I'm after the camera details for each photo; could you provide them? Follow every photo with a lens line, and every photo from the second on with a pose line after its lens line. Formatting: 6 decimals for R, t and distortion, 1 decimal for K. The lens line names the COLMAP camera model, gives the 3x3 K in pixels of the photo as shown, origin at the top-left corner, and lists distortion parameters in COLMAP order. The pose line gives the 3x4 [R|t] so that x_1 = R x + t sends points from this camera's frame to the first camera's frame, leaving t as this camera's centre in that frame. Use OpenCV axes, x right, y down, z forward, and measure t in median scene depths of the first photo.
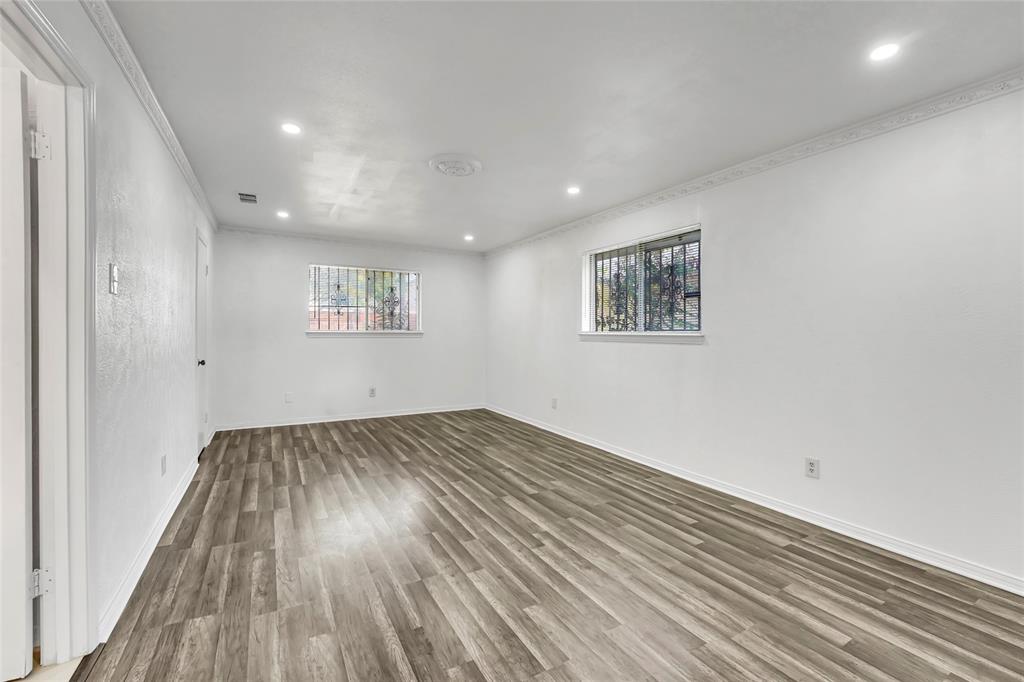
lens RADIAL K [[435.5, 0, 511.3], [0, 435.5, 339.3], [0, 0, 1]] dist [-0.011609, 0.000032]
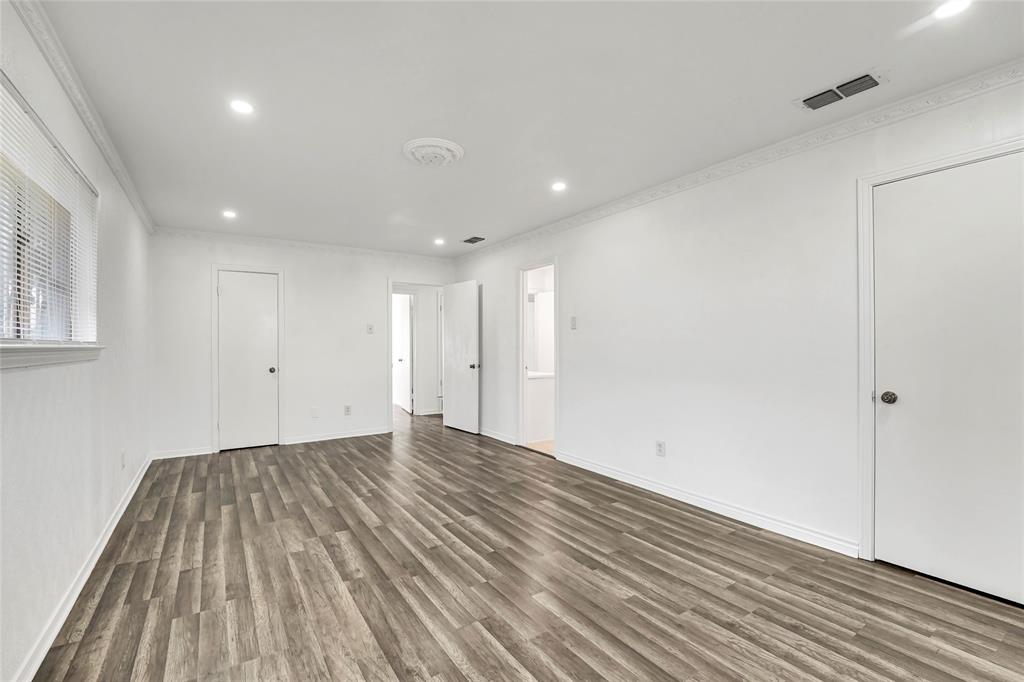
lens RADIAL K [[435.5, 0, 511.3], [0, 435.5, 339.3], [0, 0, 1]] dist [-0.011609, 0.000032]
pose [[-0.995579, -0.001967, -0.093903, -0.205077], [-0.002251, 0.999993, 0.002918, -0.031744], [0.093897, 0.003117, -0.995577, 1.907119]]
